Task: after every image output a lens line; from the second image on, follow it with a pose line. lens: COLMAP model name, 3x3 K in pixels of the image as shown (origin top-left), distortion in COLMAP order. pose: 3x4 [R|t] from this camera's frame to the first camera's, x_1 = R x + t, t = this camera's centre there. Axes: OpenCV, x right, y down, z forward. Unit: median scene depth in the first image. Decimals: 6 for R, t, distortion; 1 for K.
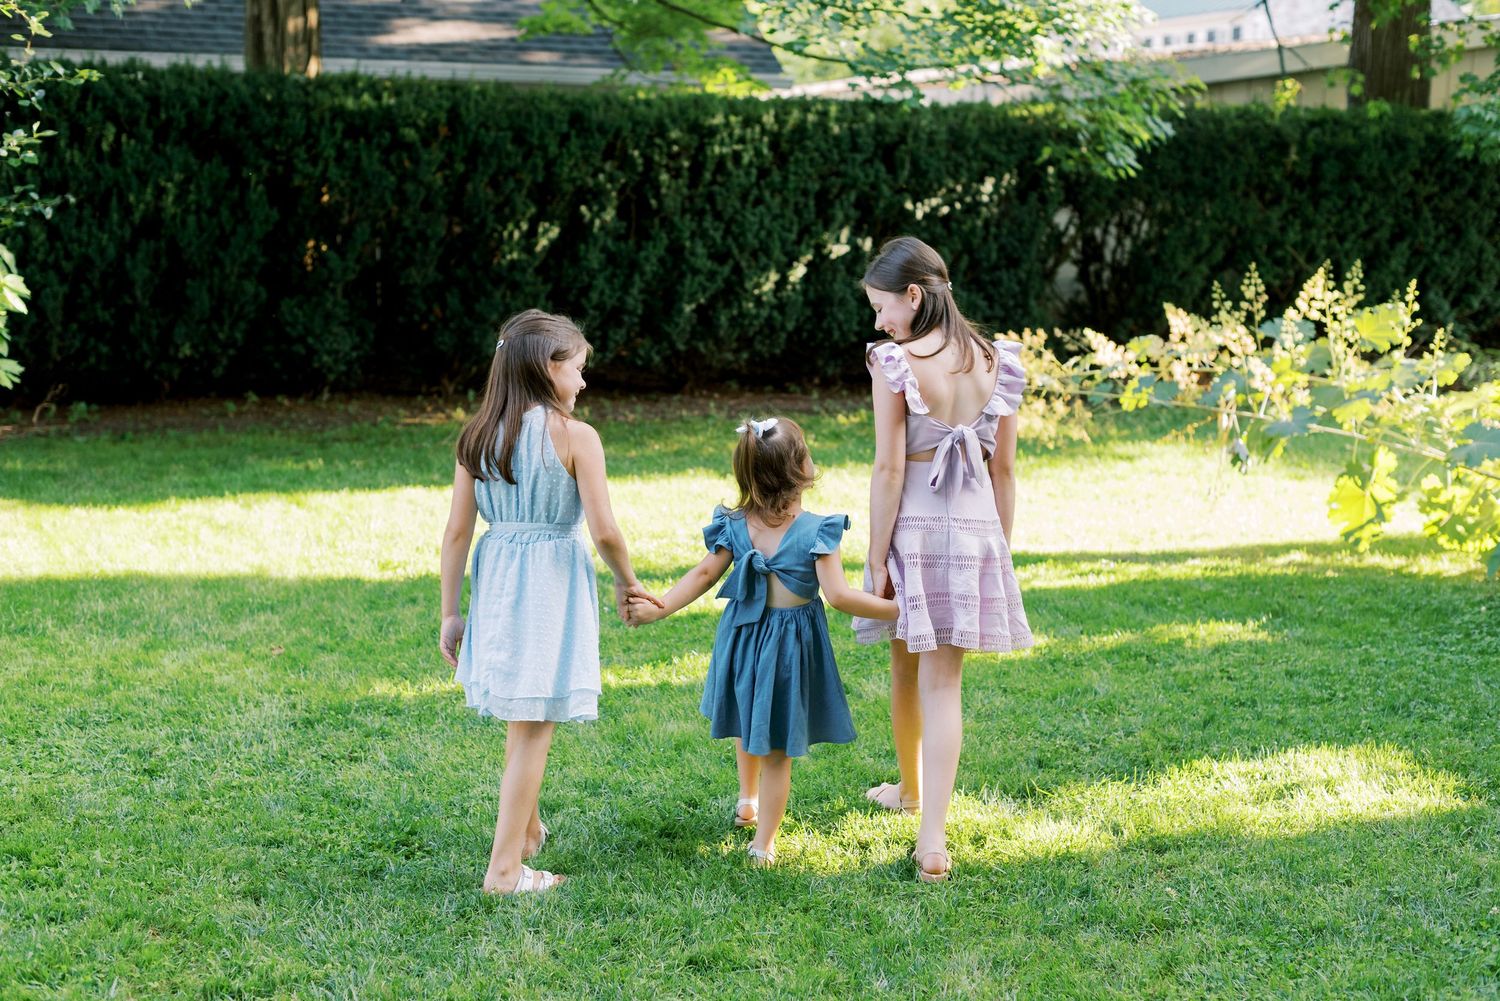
lens RADIAL K [[2144.1, 0, 750.0], [0, 2144.1, 500.5], [0, 0, 1]] dist [0.016631, -0.168968]
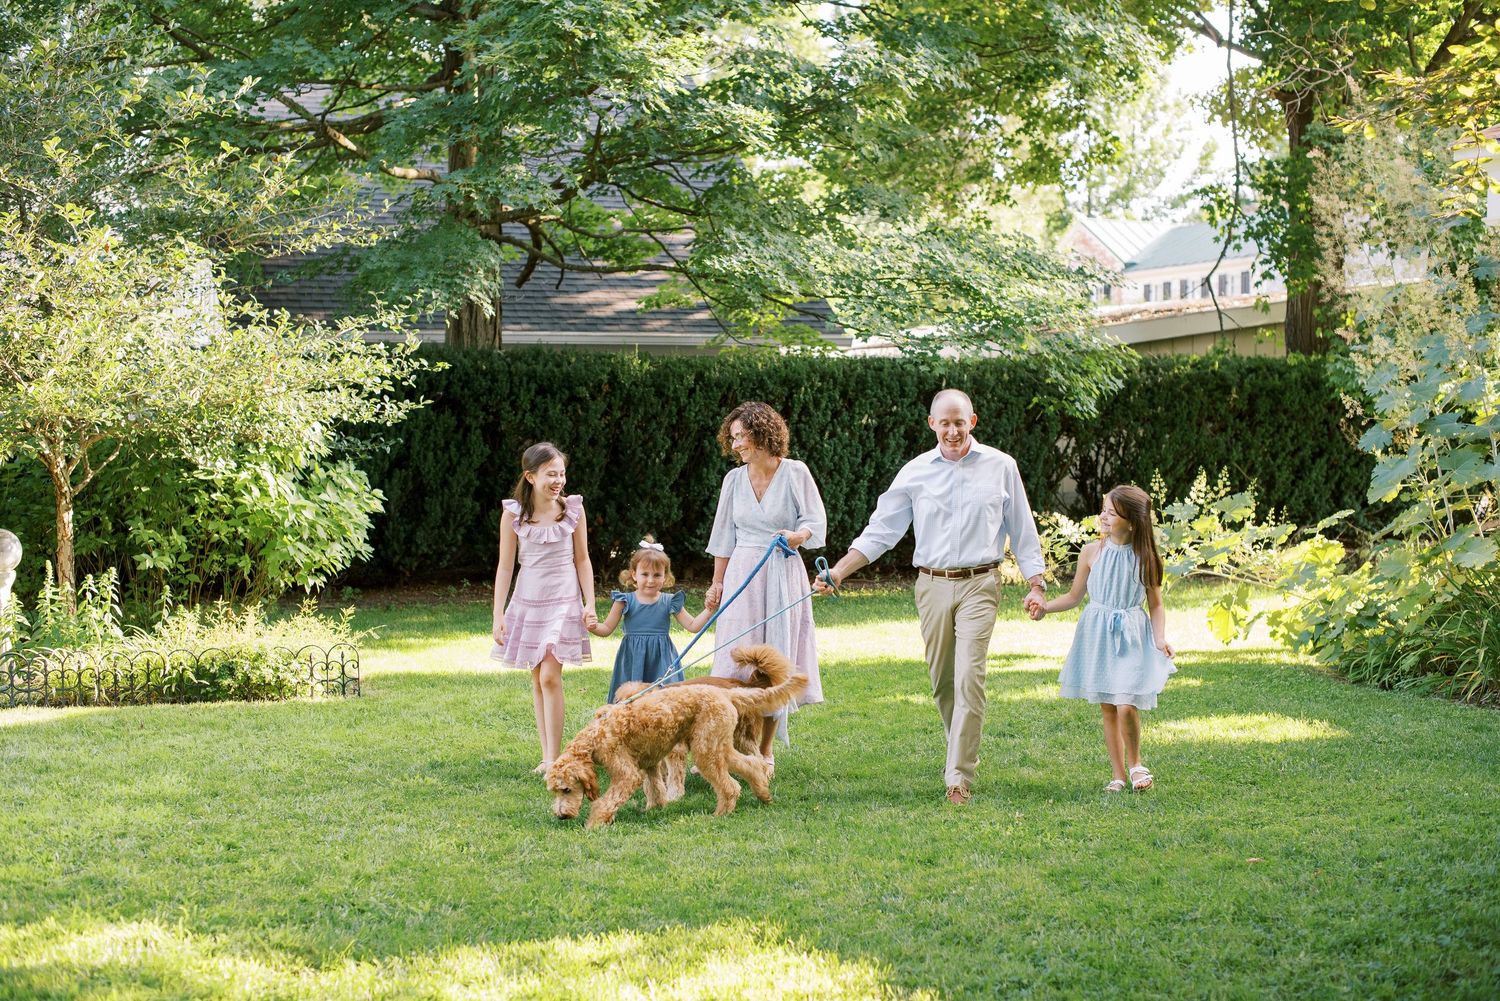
lens RADIAL K [[2218.6, 0, 750.0], [0, 2218.6, 500.5], [0, 0, 1]] dist [-0.046466, 0.274317]
pose [[0.999692, -0.015331, -0.019507, -0.022992], [0.013118, 0.993969, -0.108872, 0.056560], [0.021059, 0.108583, 0.993864, -0.411137]]
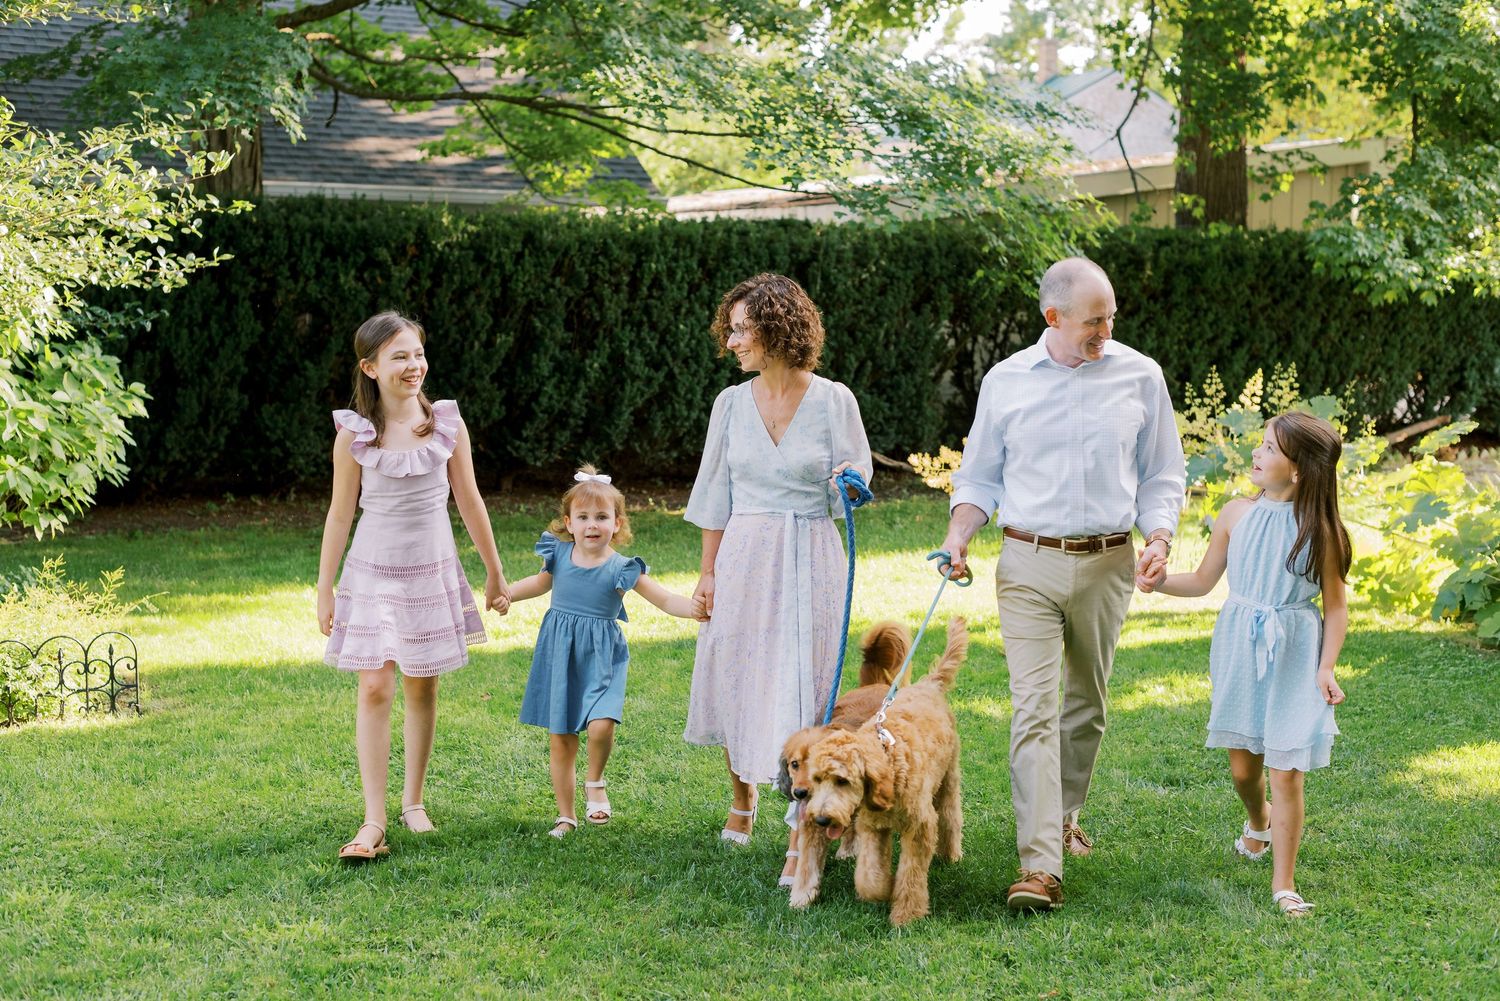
lens RADIAL K [[2158.7, 0, 796.2], [0, 2158.7, 497.7], [0, 0, 1]] dist [0.006154, 0.067499]
pose [[0.989270, -0.014883, 0.145336, -0.111049], [0.022380, 0.998494, -0.050085, 0.011794], [-0.144372, 0.052800, 0.988114, -0.099672]]
